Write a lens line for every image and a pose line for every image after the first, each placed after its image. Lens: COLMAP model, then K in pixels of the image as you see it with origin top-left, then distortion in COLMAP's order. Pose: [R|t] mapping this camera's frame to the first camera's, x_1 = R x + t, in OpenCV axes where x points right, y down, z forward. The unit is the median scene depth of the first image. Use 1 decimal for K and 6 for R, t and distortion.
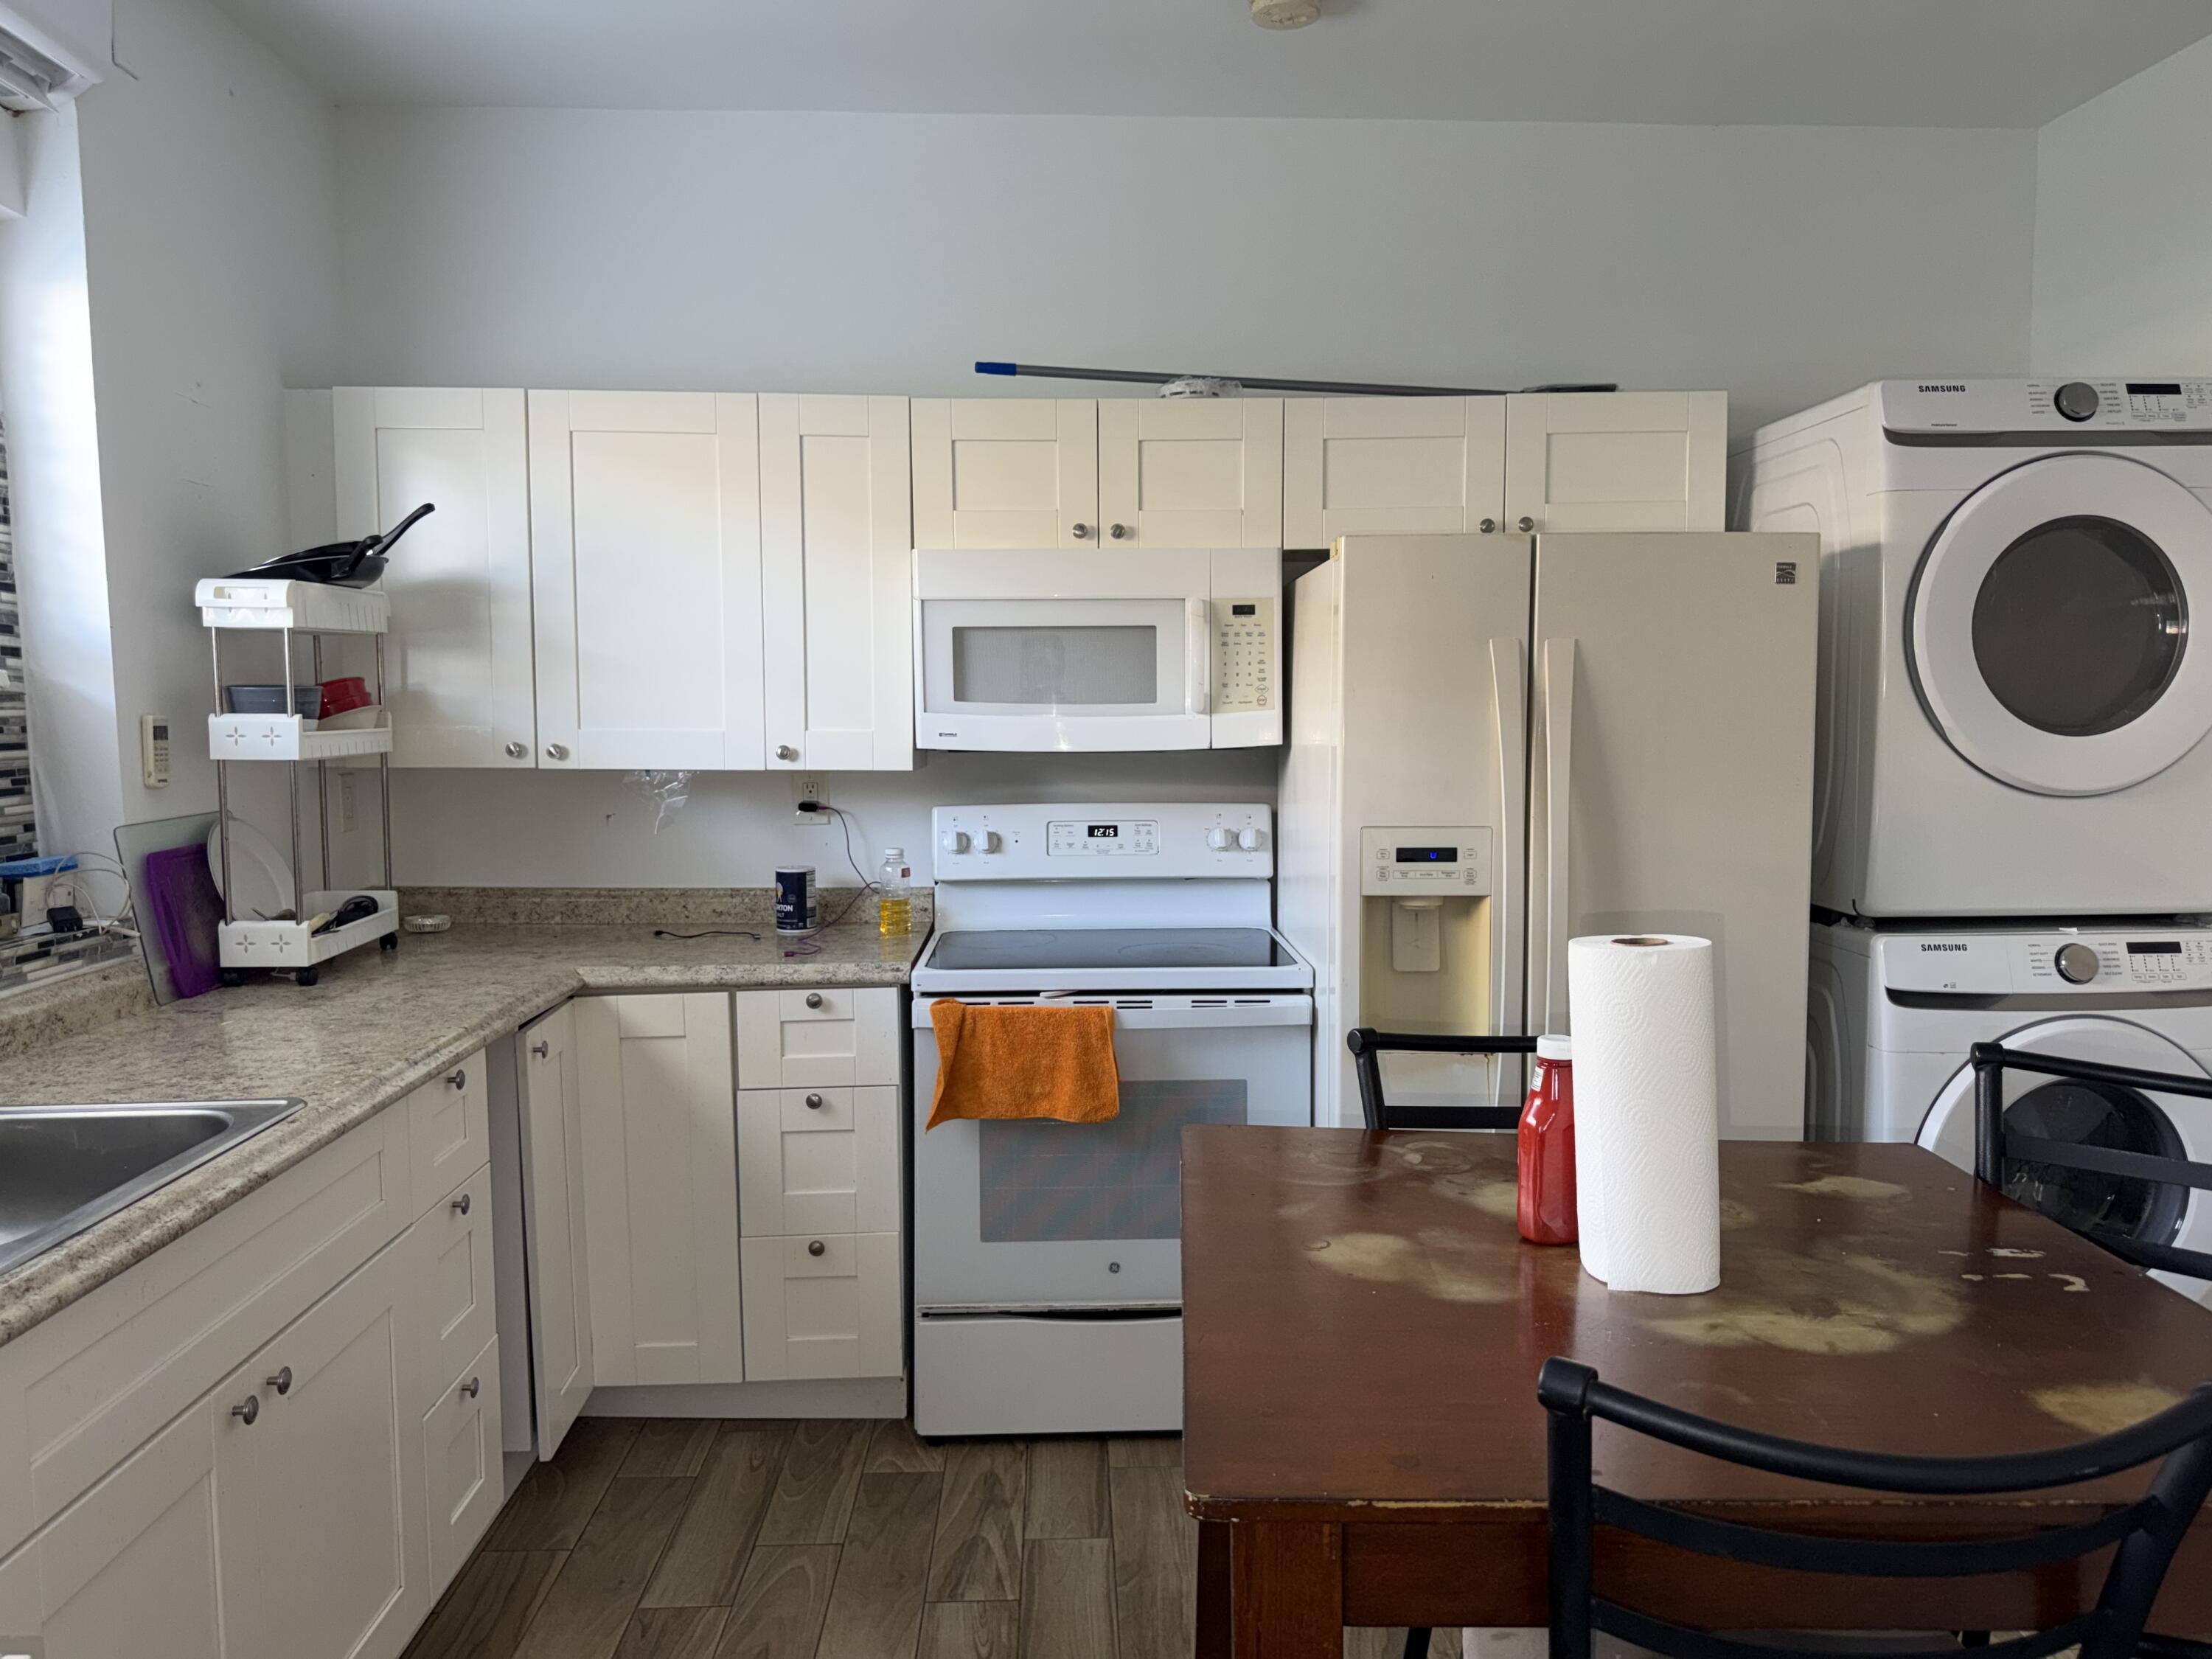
lens RADIAL K [[1576.3, 0, 1121.4], [0, 1576.3, 844.3], [0, 0, 1]] dist [0.072793, -0.083921]
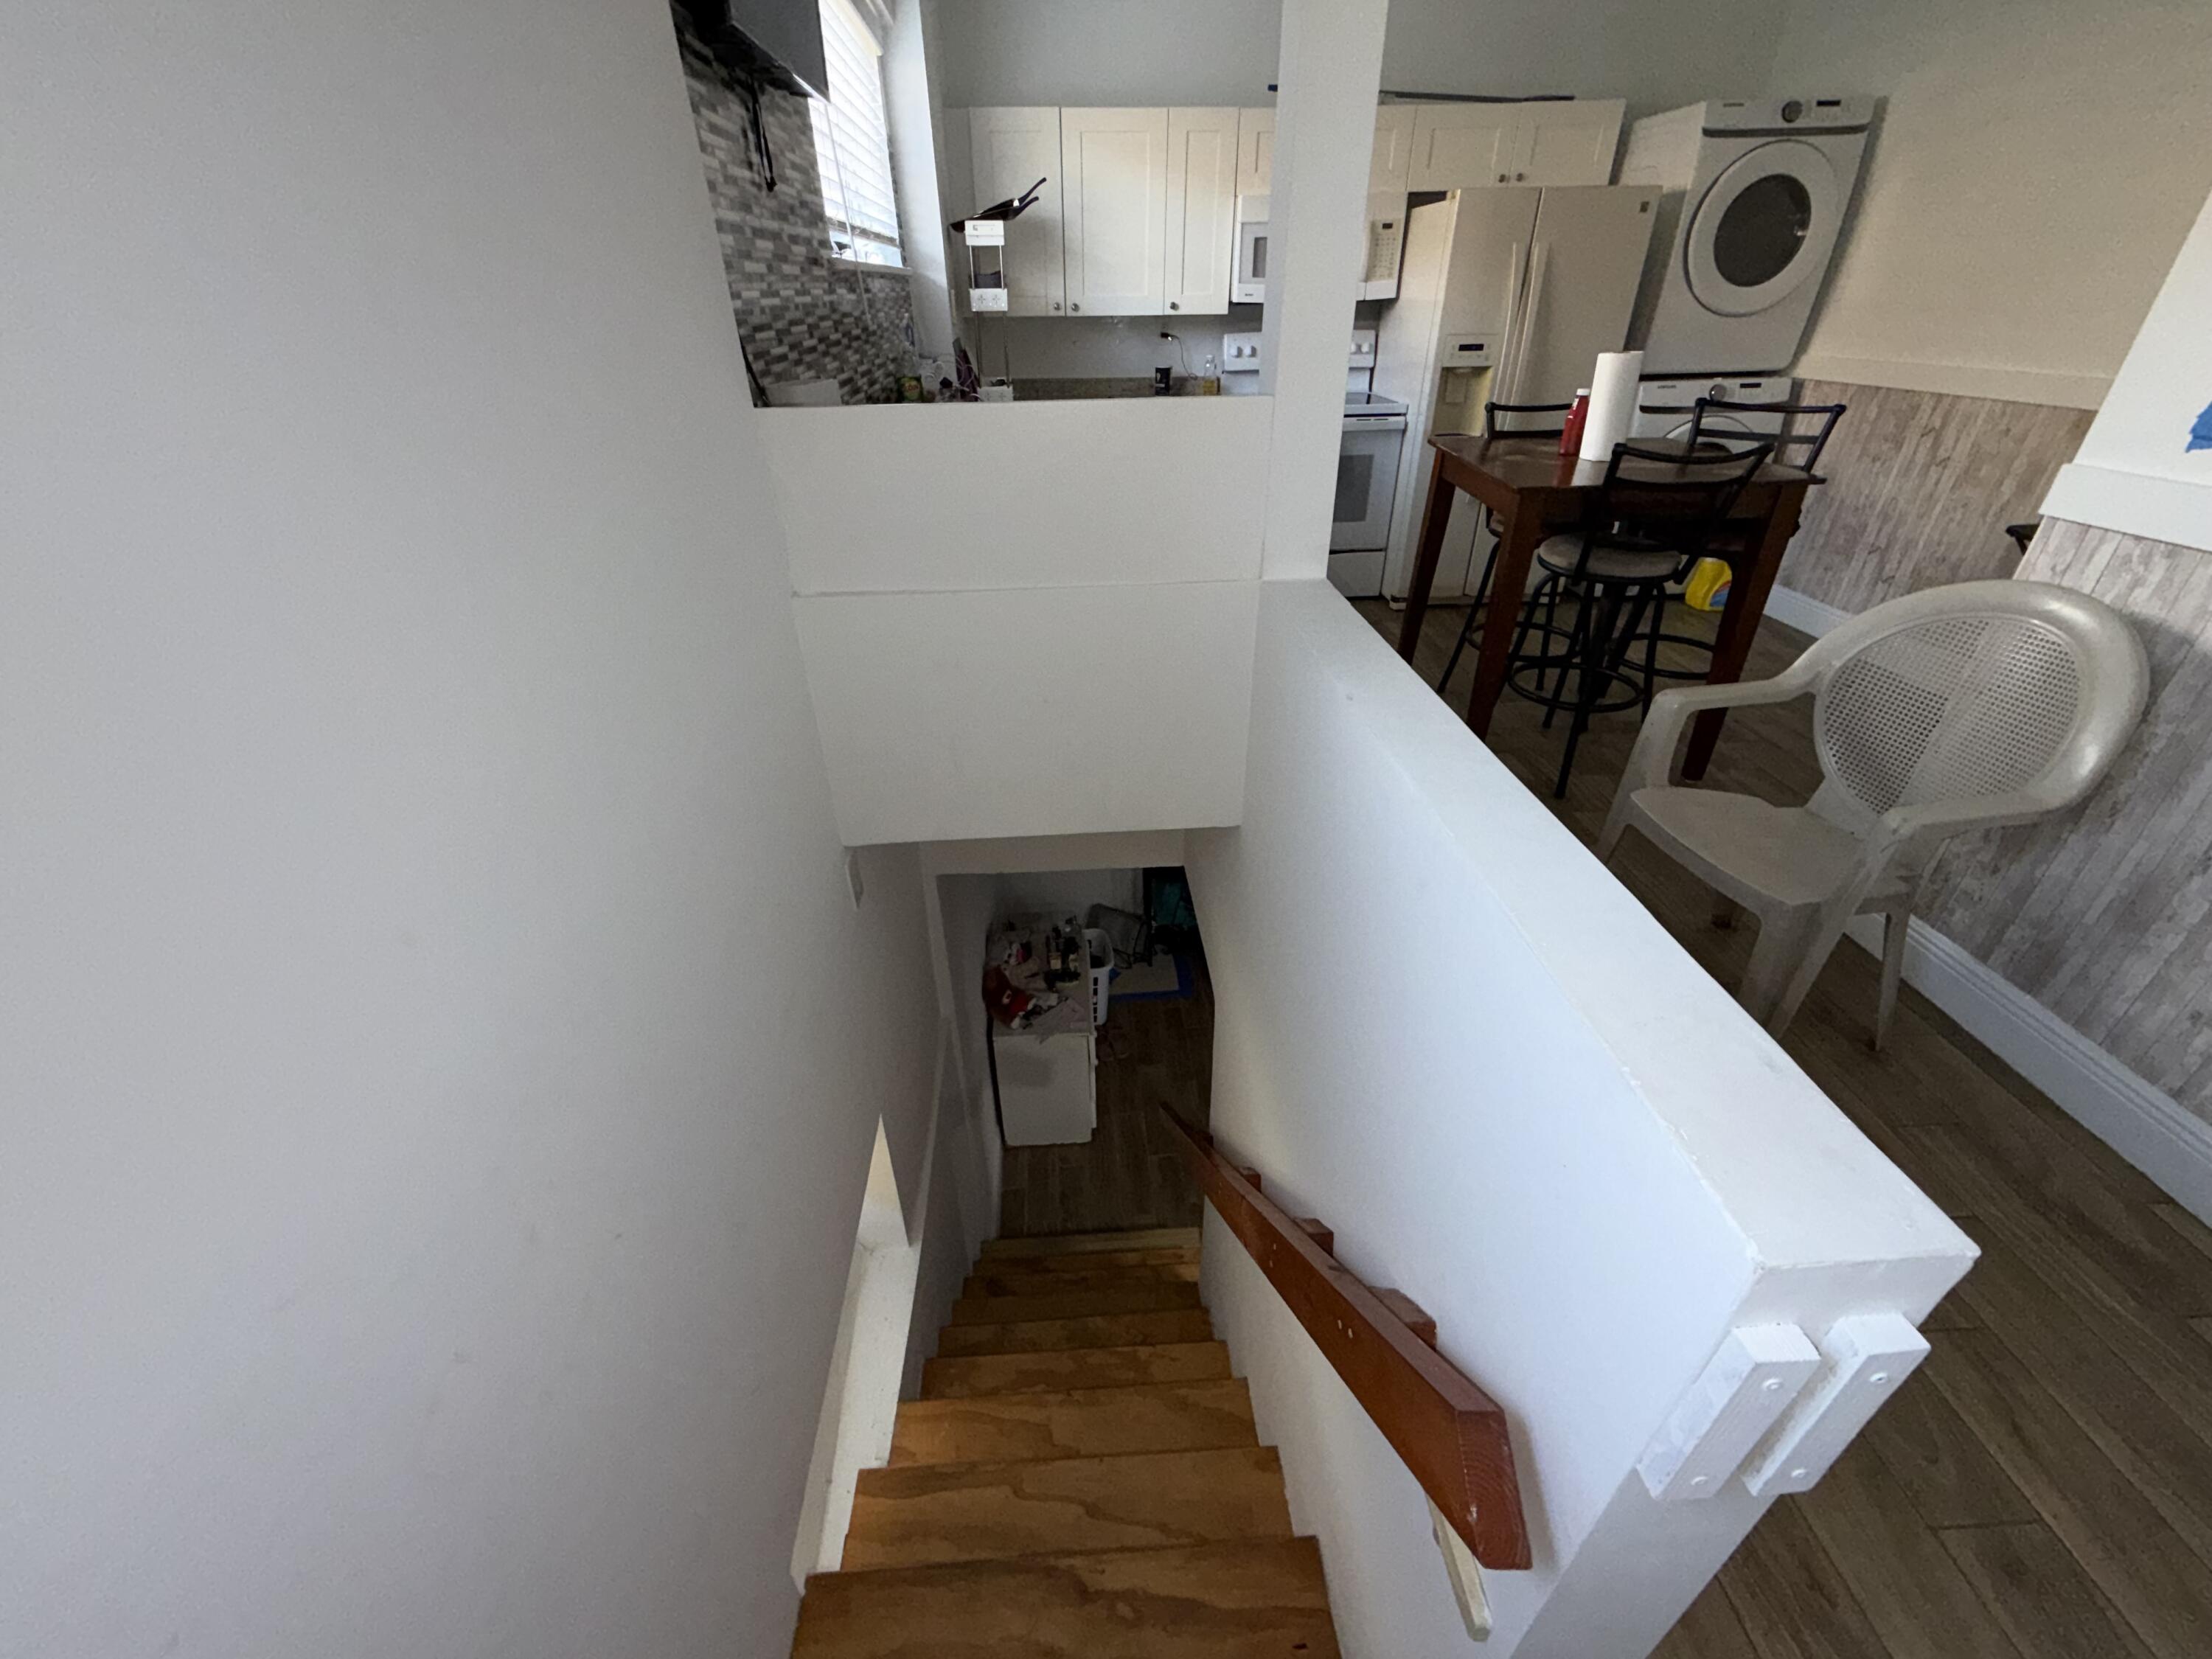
lens RADIAL K [[893.7, 0, 1103.1], [0, 893.7, 836.8], [0, 0, 1]] dist [0.000575, 0.000313]
pose [[0.999762, -0.020646, 0.007116, -0.367480], [0.015310, 0.895018, 0.445766, 0.054181], [-0.015572, -0.445551, 0.895121, -0.516183]]
